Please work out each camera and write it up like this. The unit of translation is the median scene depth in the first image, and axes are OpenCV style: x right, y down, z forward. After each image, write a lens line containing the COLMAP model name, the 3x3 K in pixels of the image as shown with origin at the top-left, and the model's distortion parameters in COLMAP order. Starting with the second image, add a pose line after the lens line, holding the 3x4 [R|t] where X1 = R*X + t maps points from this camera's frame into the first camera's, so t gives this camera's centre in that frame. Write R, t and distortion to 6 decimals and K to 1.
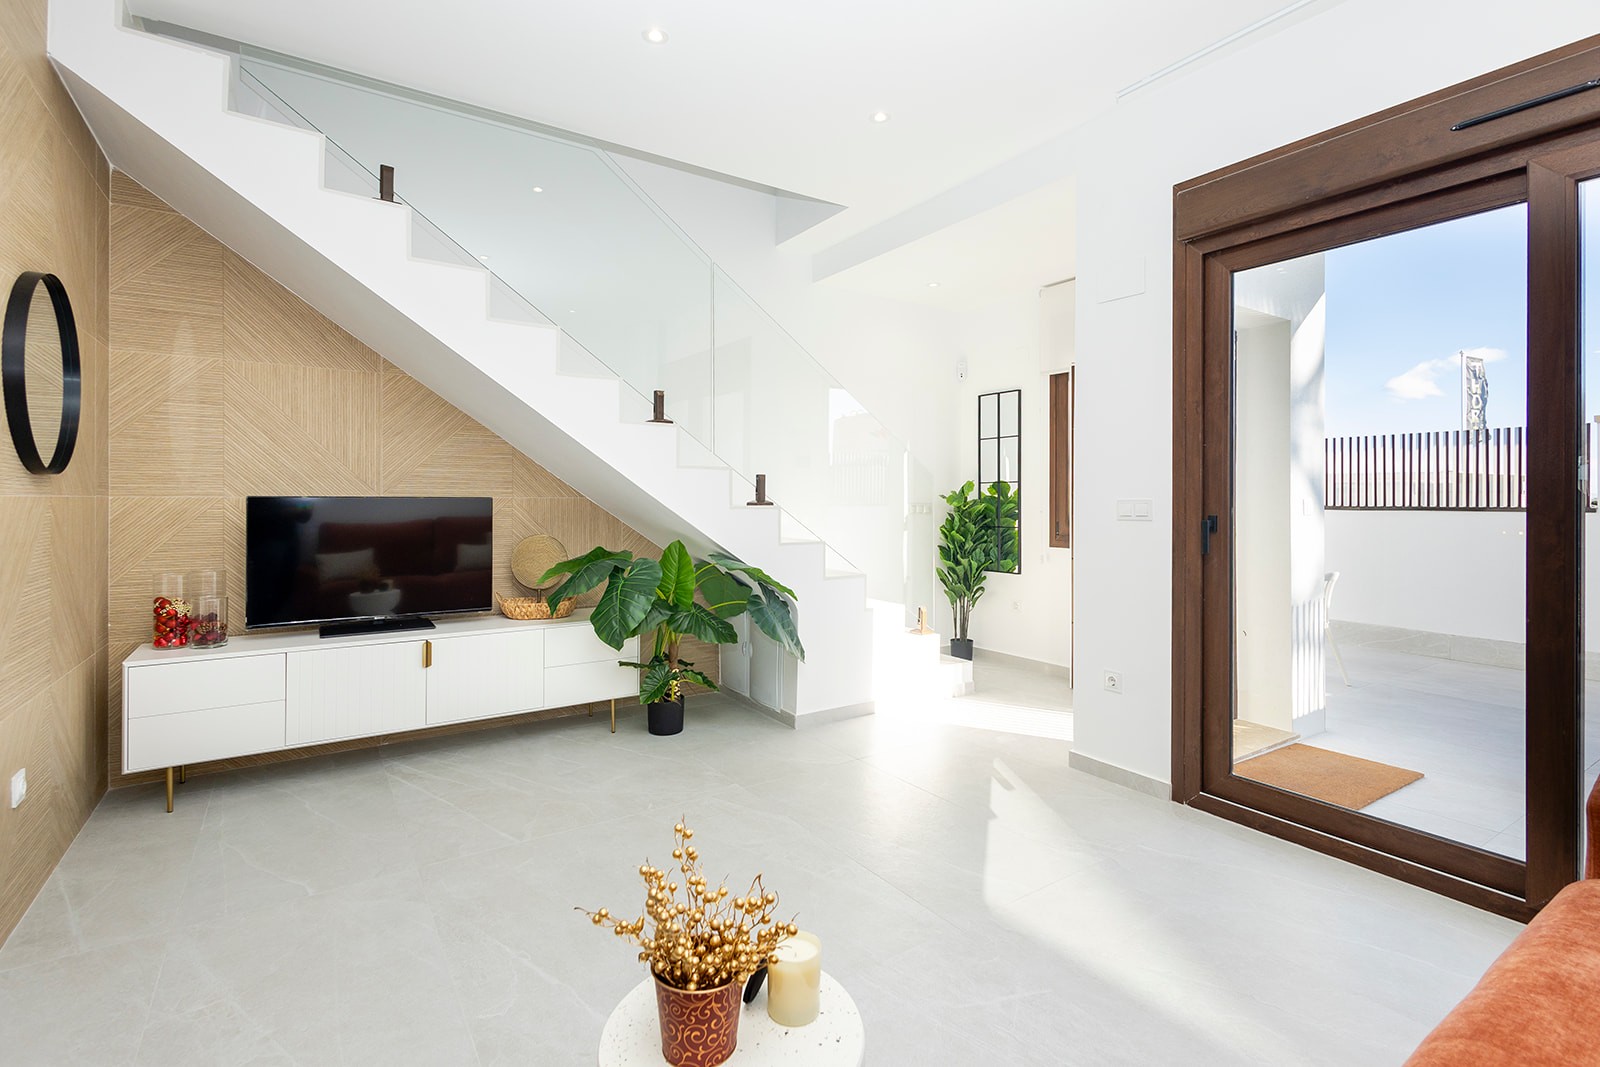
lens RADIAL K [[742.6, 0, 809.6], [0, 742.6, 502.8], [0, 0, 1]] dist [0.007995, -0.002296]
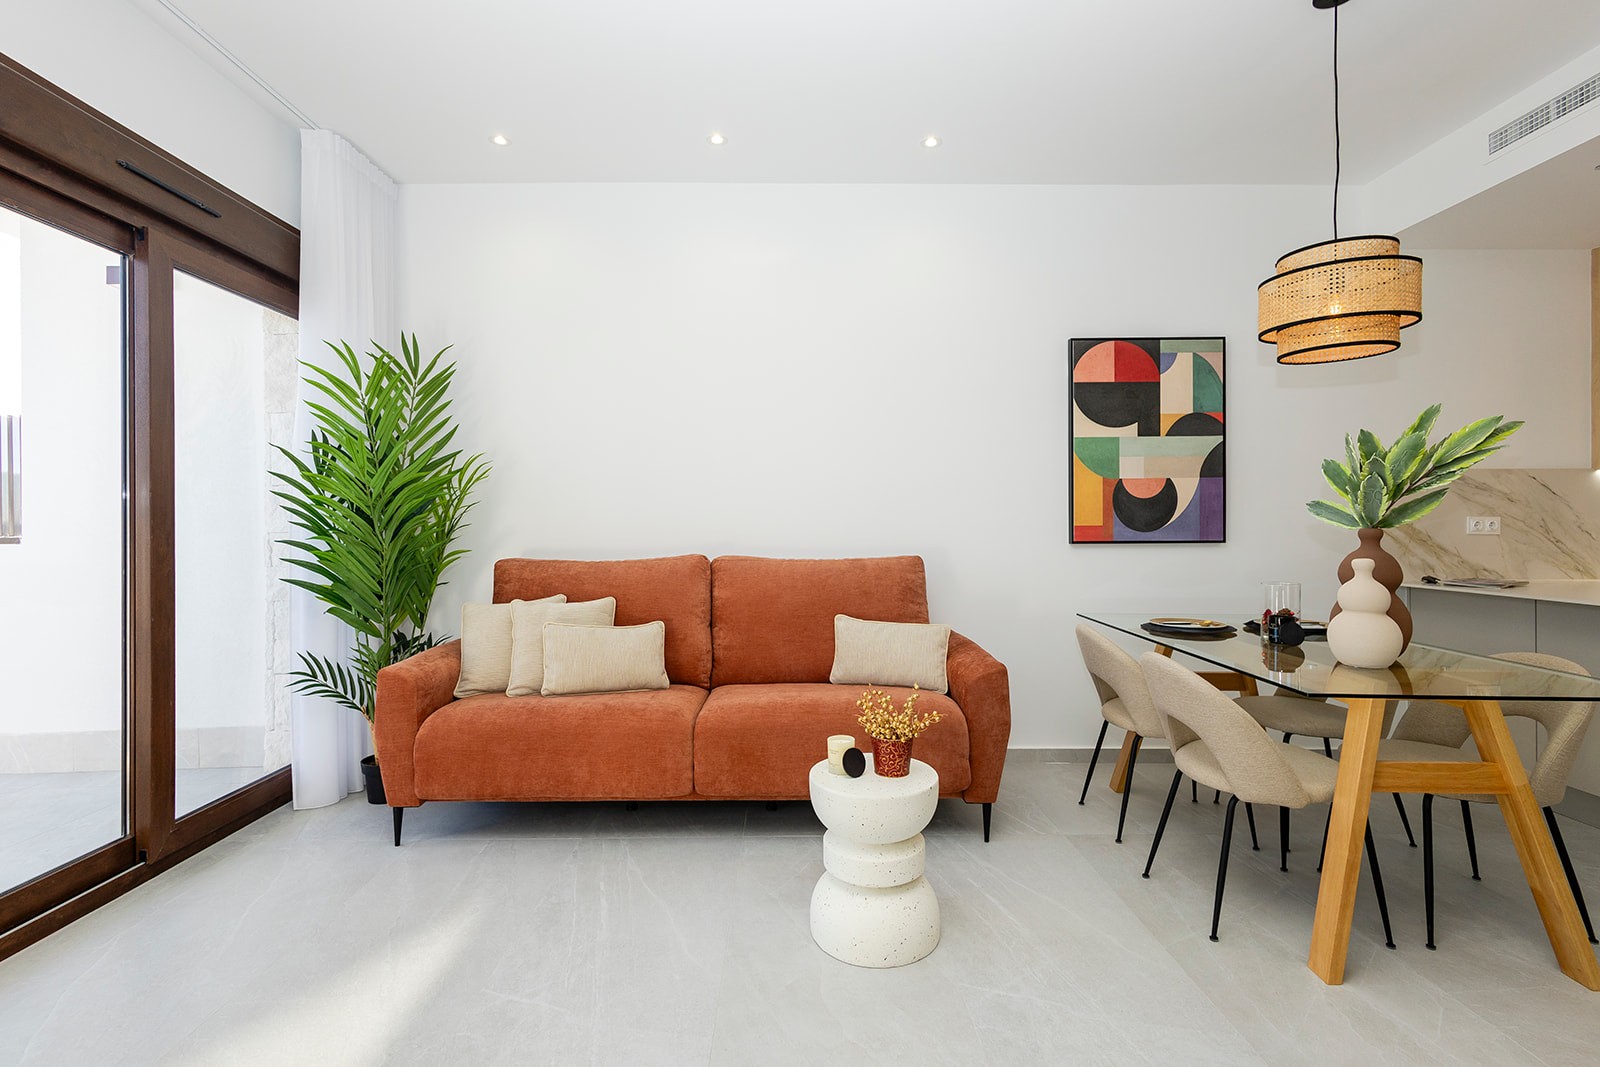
lens RADIAL K [[742.6, 0, 800.6], [0, 742.6, 524.9], [0, 0, 1]] dist [0.007995, -0.002296]
pose [[-0.829348, -0.000894, 0.558731, -0.361201], [0.000399, 0.999998, 0.002193, 0.004192], [-0.558732, 0.002042, -0.829346, 0.932491]]
